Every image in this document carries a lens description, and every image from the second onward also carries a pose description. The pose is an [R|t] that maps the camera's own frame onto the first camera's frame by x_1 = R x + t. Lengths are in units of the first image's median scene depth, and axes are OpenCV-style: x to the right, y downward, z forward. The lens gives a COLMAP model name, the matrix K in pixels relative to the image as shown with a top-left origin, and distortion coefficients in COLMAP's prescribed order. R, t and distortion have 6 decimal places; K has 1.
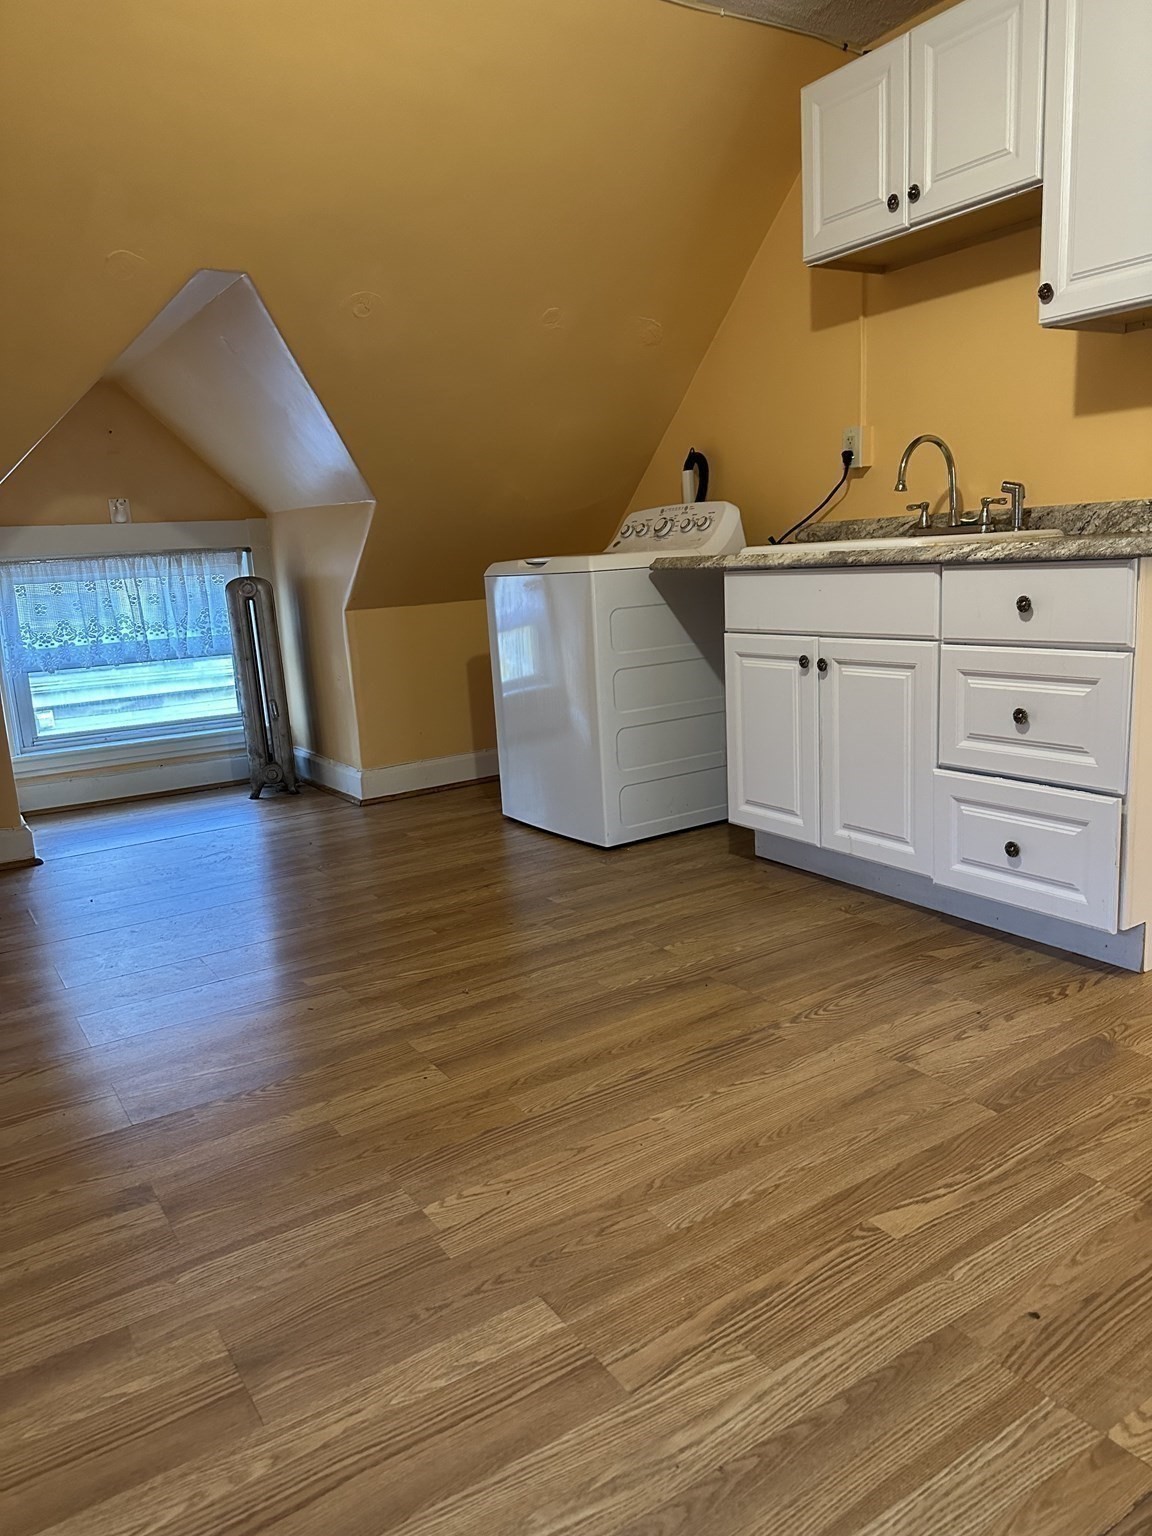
lens RADIAL K [[1091.0, 0, 576.0], [0, 1091.0, 768.0], [0, 0, 1]] dist [0.006025, 0.000761]
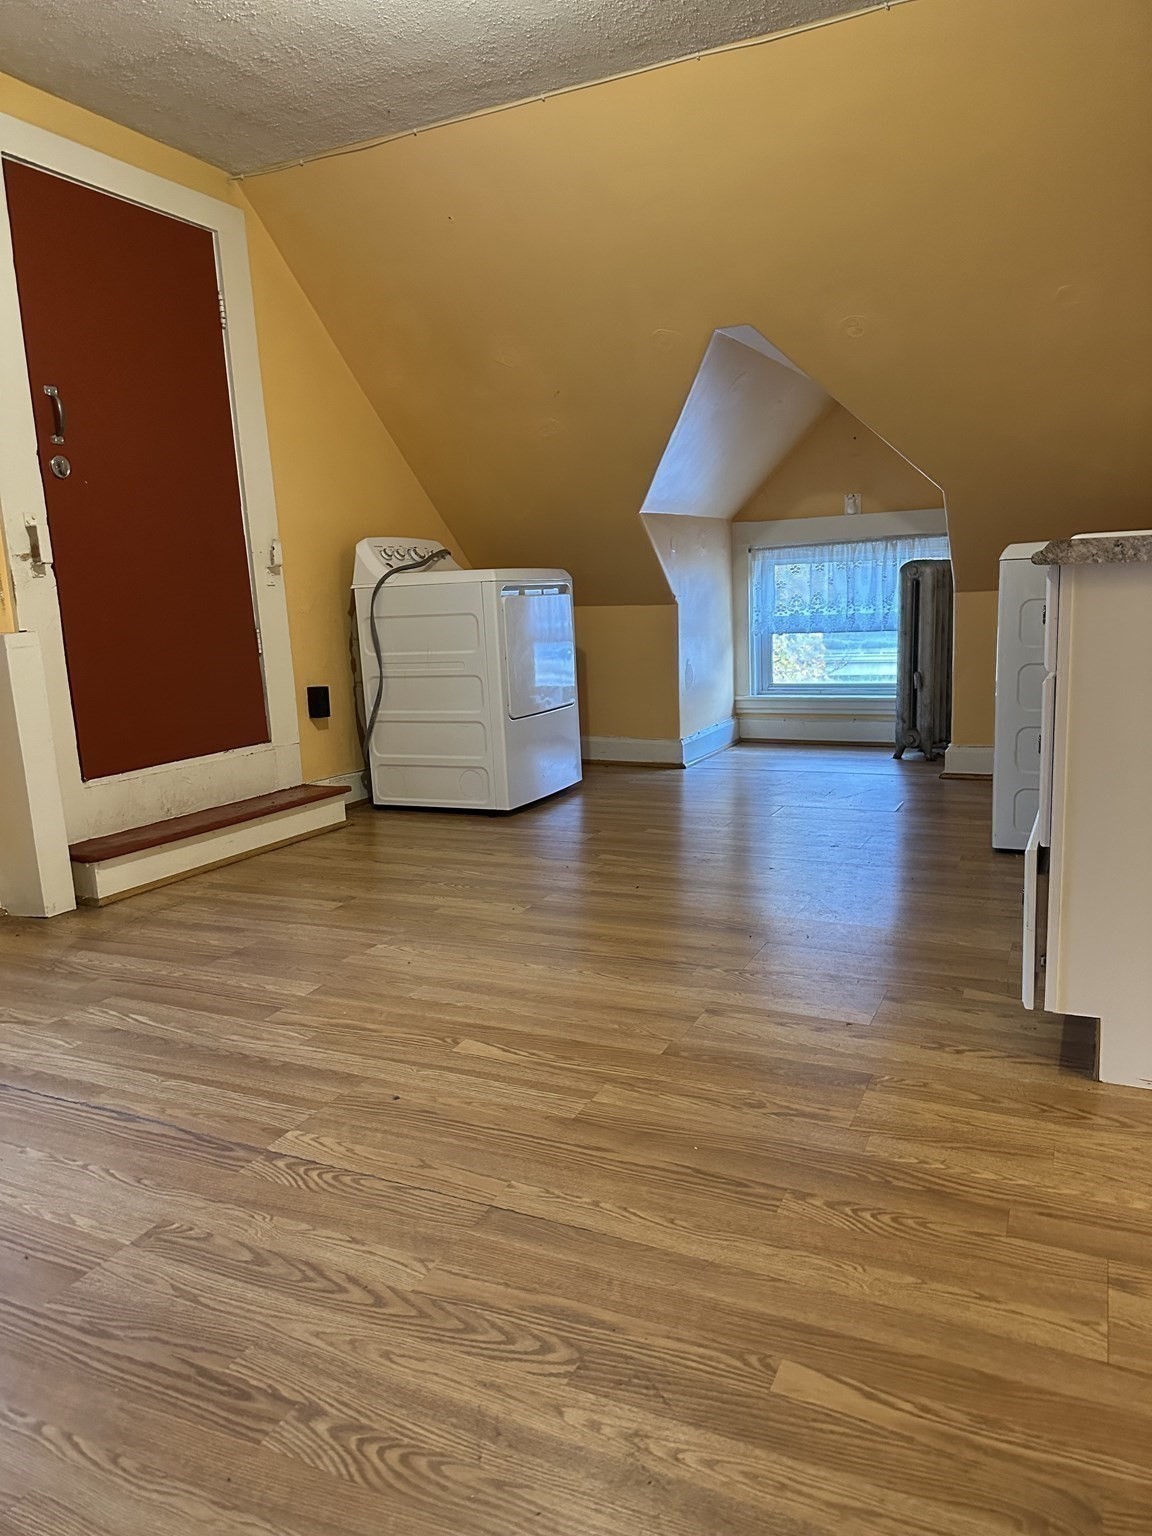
lens RADIAL K [[1090.5, 0, 576.0], [0, 1090.5, 768.0], [0, 0, 1]] dist [0.106421, 0.000800]
pose [[0.515037, 0.173174, -0.839493, 1.327355], [-0.154342, 0.982108, 0.107903, -0.091479], [0.843158, 0.073995, 0.532550, 0.313598]]
